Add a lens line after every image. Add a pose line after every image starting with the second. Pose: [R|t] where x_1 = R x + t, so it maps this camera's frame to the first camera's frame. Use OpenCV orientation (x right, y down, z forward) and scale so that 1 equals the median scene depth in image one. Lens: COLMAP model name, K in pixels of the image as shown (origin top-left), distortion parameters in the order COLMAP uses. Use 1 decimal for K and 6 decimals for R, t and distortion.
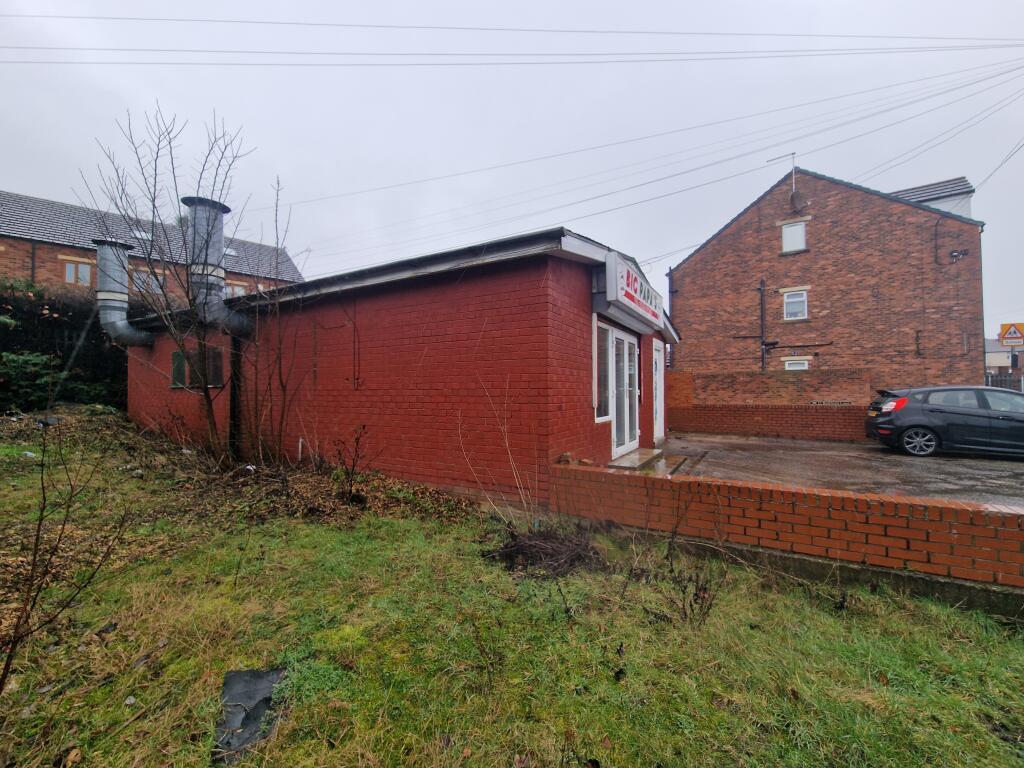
lens RADIAL K [[417.8, 0, 512.0], [0, 417.8, 384.0], [0, 0, 1]] dist [-0.003239, -0.000590]
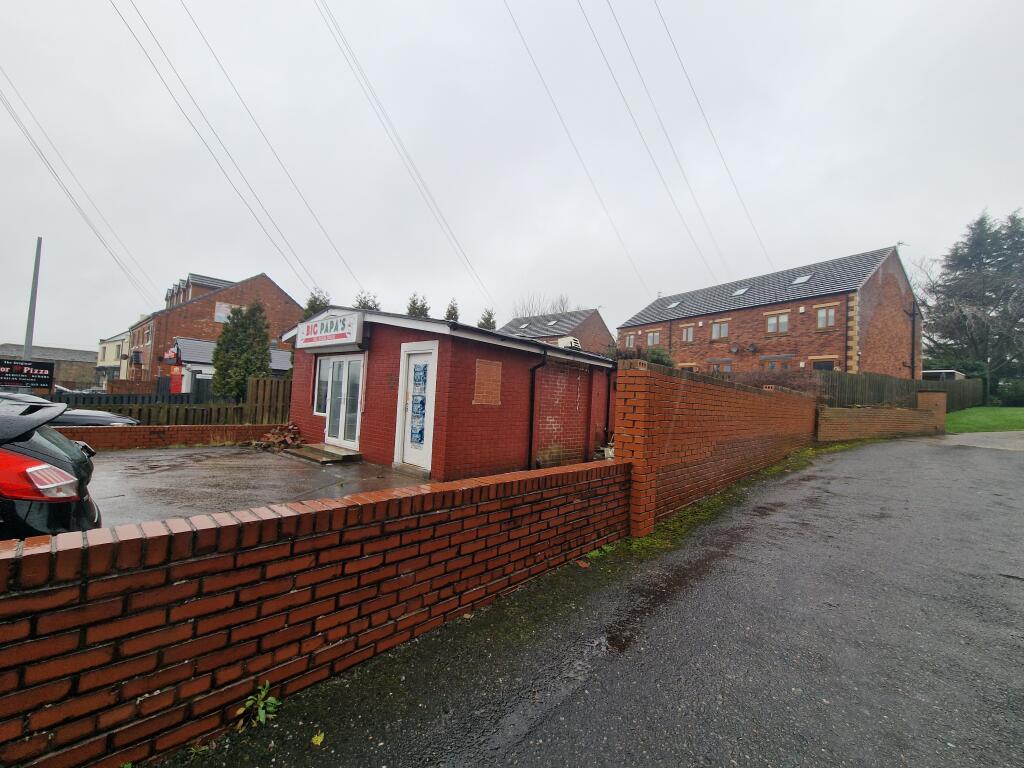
lens RADIAL K [[417.8, 0, 512.0], [0, 417.8, 384.0], [0, 0, 1]] dist [-0.003239, -0.000590]
pose [[-0.123224, -0.036860, -0.991694, 1.650761], [-0.042467, 0.998590, -0.031839, -0.013945], [0.991470, 0.038191, -0.124615, 1.826508]]
